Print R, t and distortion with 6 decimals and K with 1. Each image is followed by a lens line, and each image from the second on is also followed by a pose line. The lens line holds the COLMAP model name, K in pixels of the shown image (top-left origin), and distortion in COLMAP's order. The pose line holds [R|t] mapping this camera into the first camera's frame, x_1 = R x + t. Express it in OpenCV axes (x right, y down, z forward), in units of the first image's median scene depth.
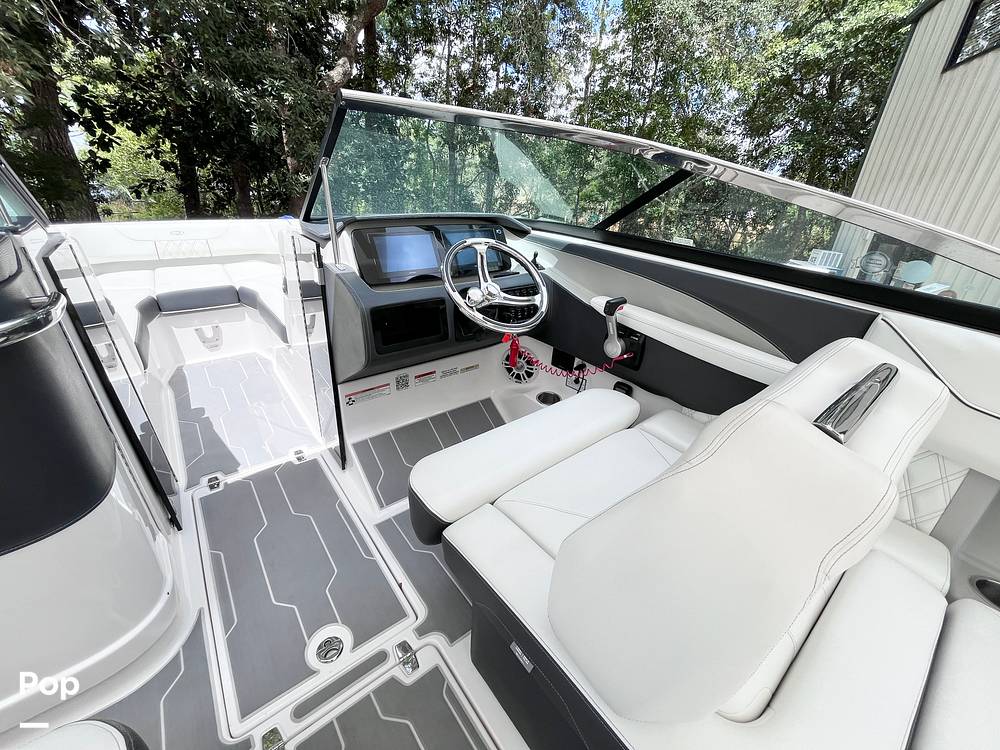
lens RADIAL K [[403.8, 0, 493.9], [0, 403.8, 376.5], [0, 0, 1]] dist [-0.002974, 0.000910]
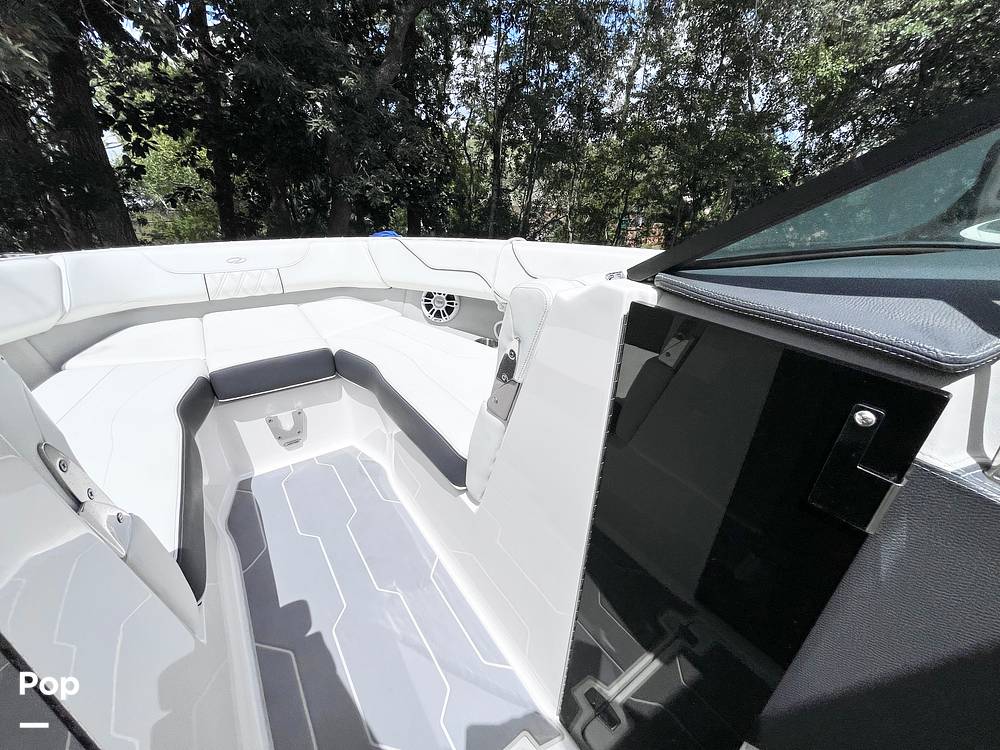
lens RADIAL K [[403.8, 0, 493.9], [0, 403.8, 376.5], [0, 0, 1]] dist [-0.002974, 0.000910]
pose [[0.998918, 0.006708, -0.046021, -0.109800], [-0.007127, 0.999935, -0.008952, -0.053826], [0.045958, 0.009270, 0.998900, 0.119309]]
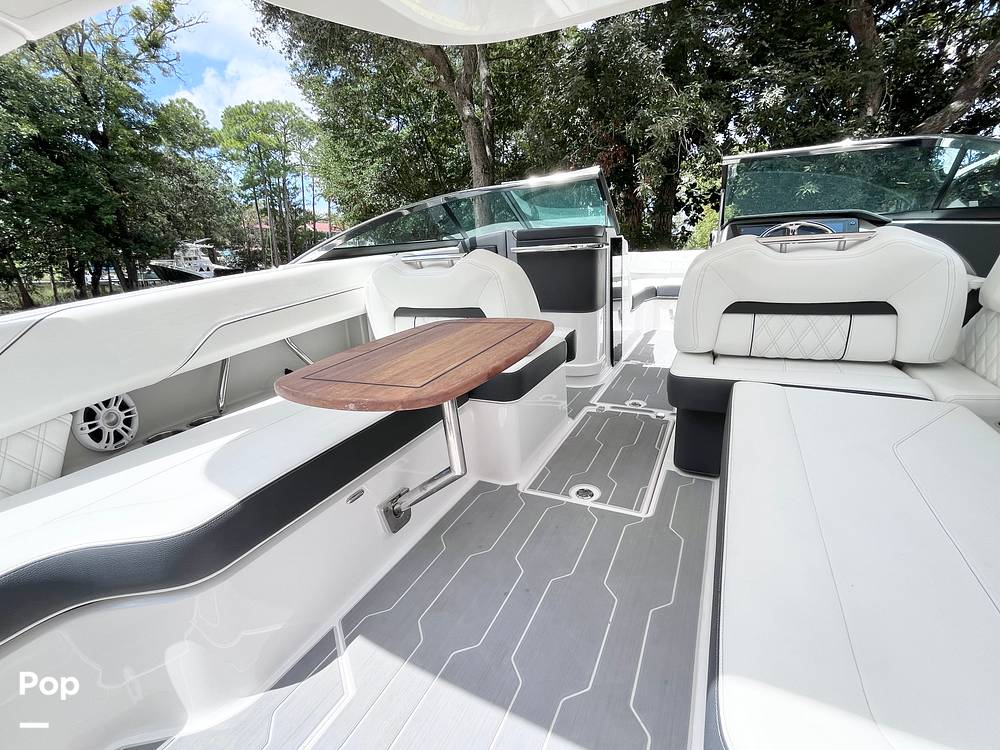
lens RADIAL K [[447.6, 0, 500.0], [0, 447.6, 375.0], [0, 0, 1]] dist [0.000107, 0.000148]
pose [[0.435328, 0.187786, -0.880469, 0.169513], [-0.346559, 0.937591, 0.028621, 0.088830], [0.830895, 0.292675, 0.473239, -0.097427]]
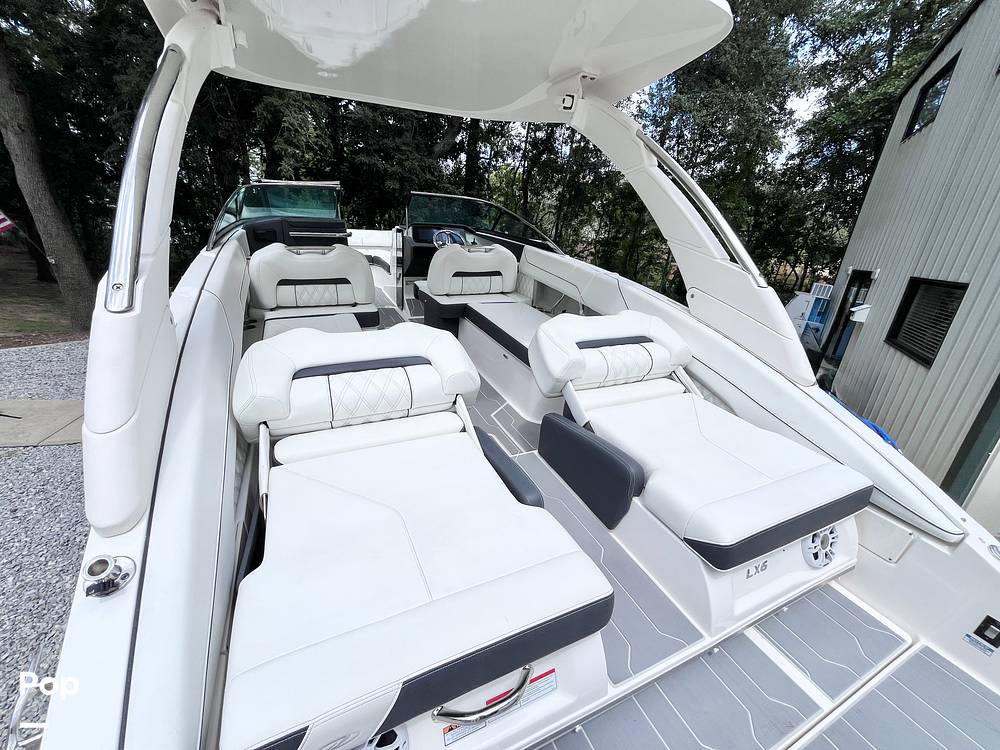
lens RADIAL K [[403.8, 0, 493.9], [0, 403.8, 376.5], [0, 0, 1]] dist [-0.002974, 0.000910]
pose [[0.974775, 0.099767, -0.199652, 0.170562], [-0.116626, 0.990377, -0.074516, 0.160855], [0.190296, 0.095921, 0.977029, -0.313382]]
